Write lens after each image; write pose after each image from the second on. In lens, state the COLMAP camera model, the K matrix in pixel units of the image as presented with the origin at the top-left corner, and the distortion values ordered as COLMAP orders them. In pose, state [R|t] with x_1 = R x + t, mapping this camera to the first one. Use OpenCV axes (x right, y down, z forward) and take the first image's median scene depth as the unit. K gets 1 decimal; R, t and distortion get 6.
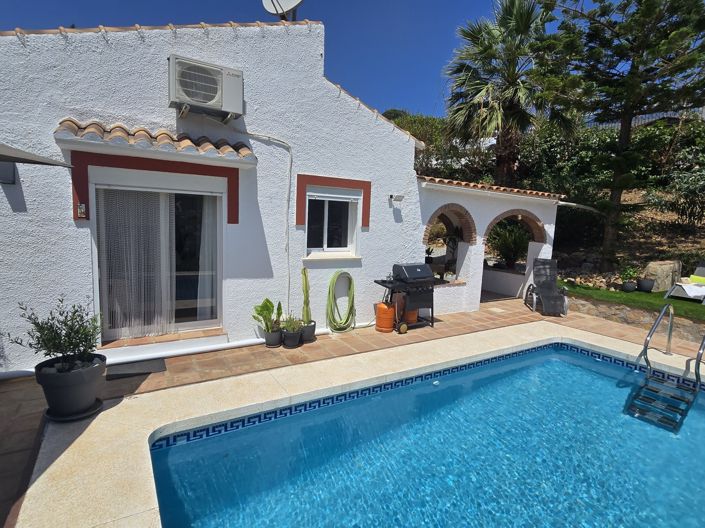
lens RADIAL K [[373.0, 0, 352.5], [0, 373.0, 264.0], [0, 0, 1]] dist [-0.000628, -0.000436]
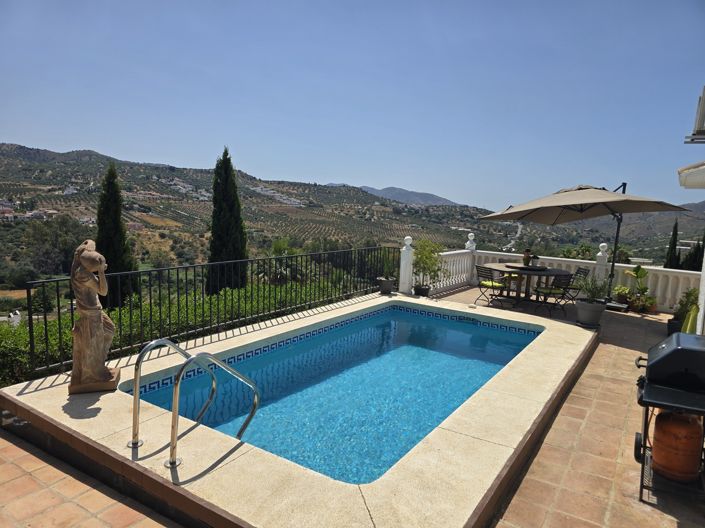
lens RADIAL K [[473.1, 0, 352.5], [0, 473.1, 264.0], [0, 0, 1]] dist [0.062774, -0.048318]
pose [[-0.903161, -0.032034, -0.428105, 0.776115], [-0.131278, 0.970052, 0.204367, -0.147684], [0.408737, 0.240778, -0.880318, 1.359450]]
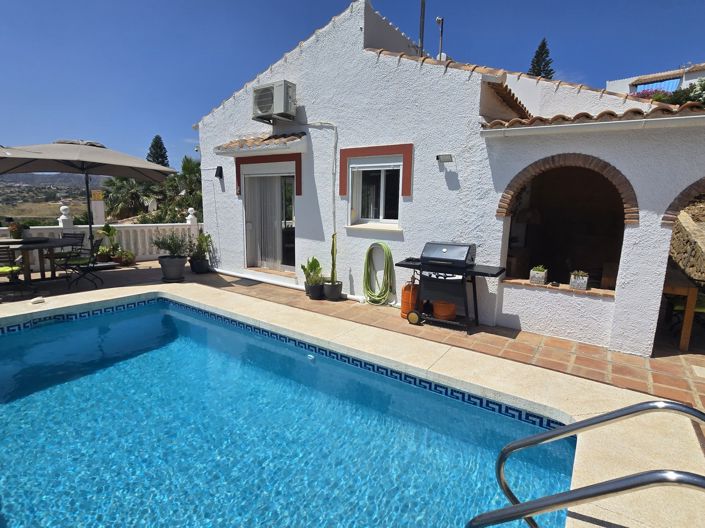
lens RADIAL K [[373.0, 0, 352.5], [0, 373.0, 264.0], [0, 0, 1]] dist [-0.000628, -0.000436]
pose [[0.394544, 0.119638, -0.911055, 0.821296], [-0.115472, 0.990083, 0.080009, 0.004765], [0.911593, 0.073635, 0.404446, 0.537961]]
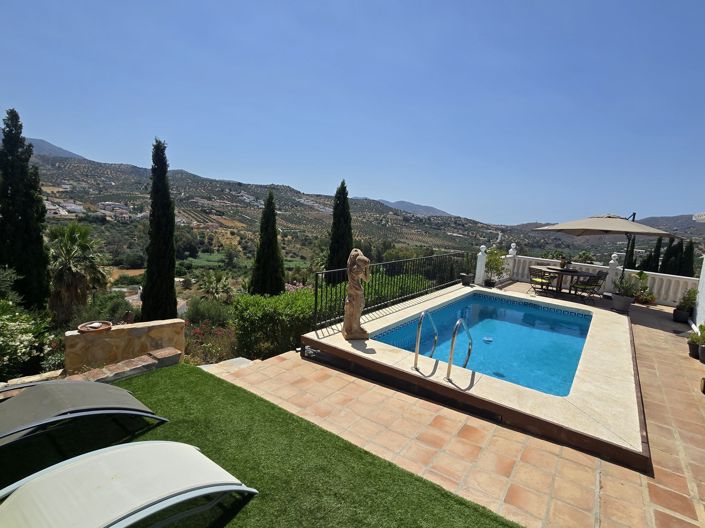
lens RADIAL K [[357.8, 0, 352.0], [0, 357.8, 261.6], [0, 0, 1]] dist [-0.000145, 0.000299]
pose [[-0.923151, -0.057756, -0.380075, 1.187097], [-0.151238, 0.963493, 0.220924, -0.150324], [0.353440, 0.261428, -0.898185, 1.369063]]
